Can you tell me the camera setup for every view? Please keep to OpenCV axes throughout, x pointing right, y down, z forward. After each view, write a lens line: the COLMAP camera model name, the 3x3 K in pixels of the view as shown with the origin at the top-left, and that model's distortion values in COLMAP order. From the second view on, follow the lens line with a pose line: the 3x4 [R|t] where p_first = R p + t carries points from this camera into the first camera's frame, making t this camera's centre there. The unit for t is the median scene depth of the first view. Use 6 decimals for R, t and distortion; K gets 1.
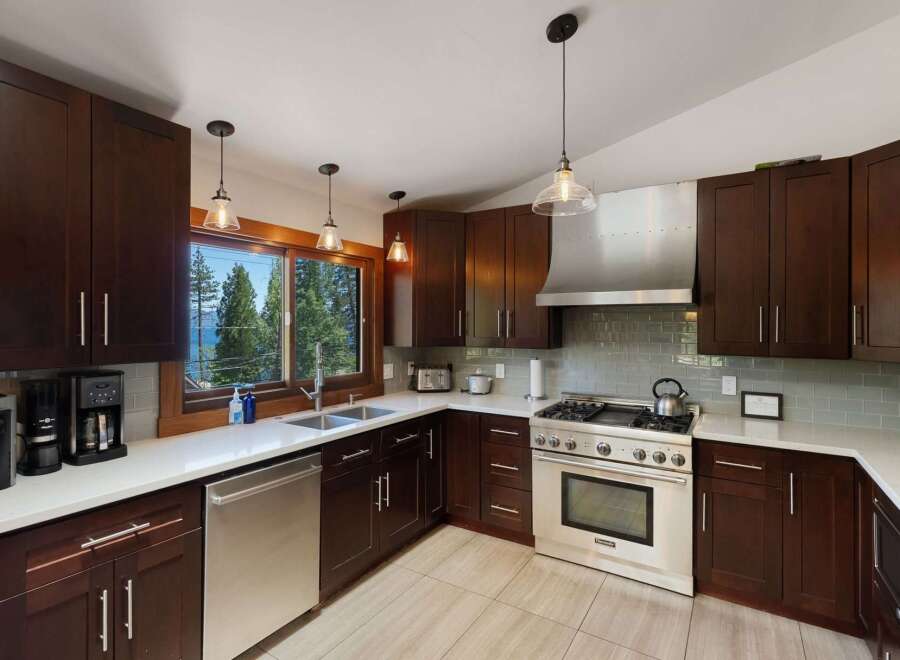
lens RADIAL K [[457.4, 0, 431.0], [0, 457.4, 326.4], [0, 0, 1]] dist [0.005190, -0.000171]
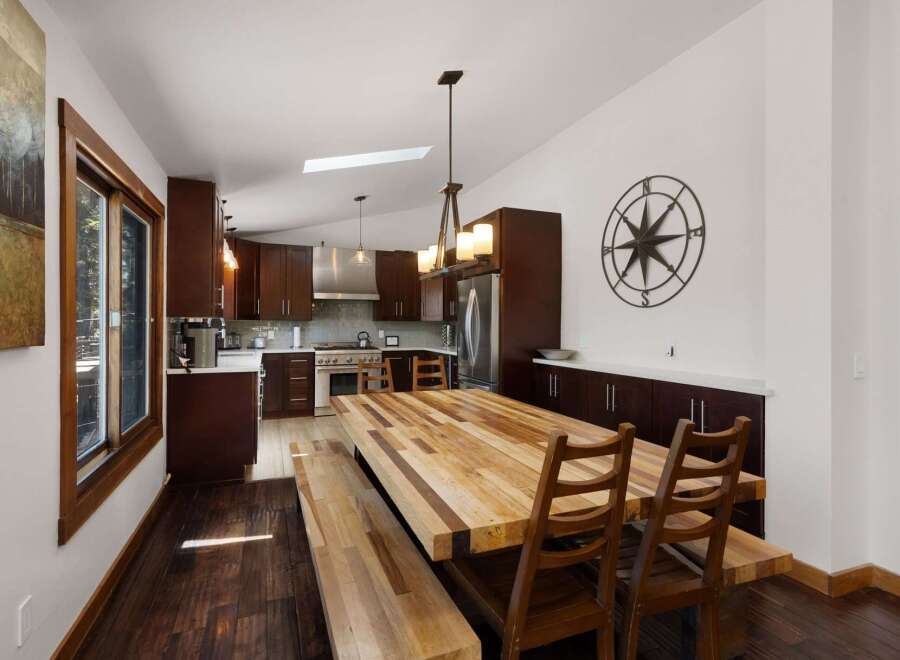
lens RADIAL K [[457.4, 0, 459.4], [0, 457.4, 317.8], [0, 0, 1]] dist [0.005190, -0.000171]
pose [[0.579850, 0.004677, 0.814710, -1.127107], [0.000245, 0.999982, -0.005915, 0.057893], [-0.814723, 0.003629, 0.579839, -0.775479]]
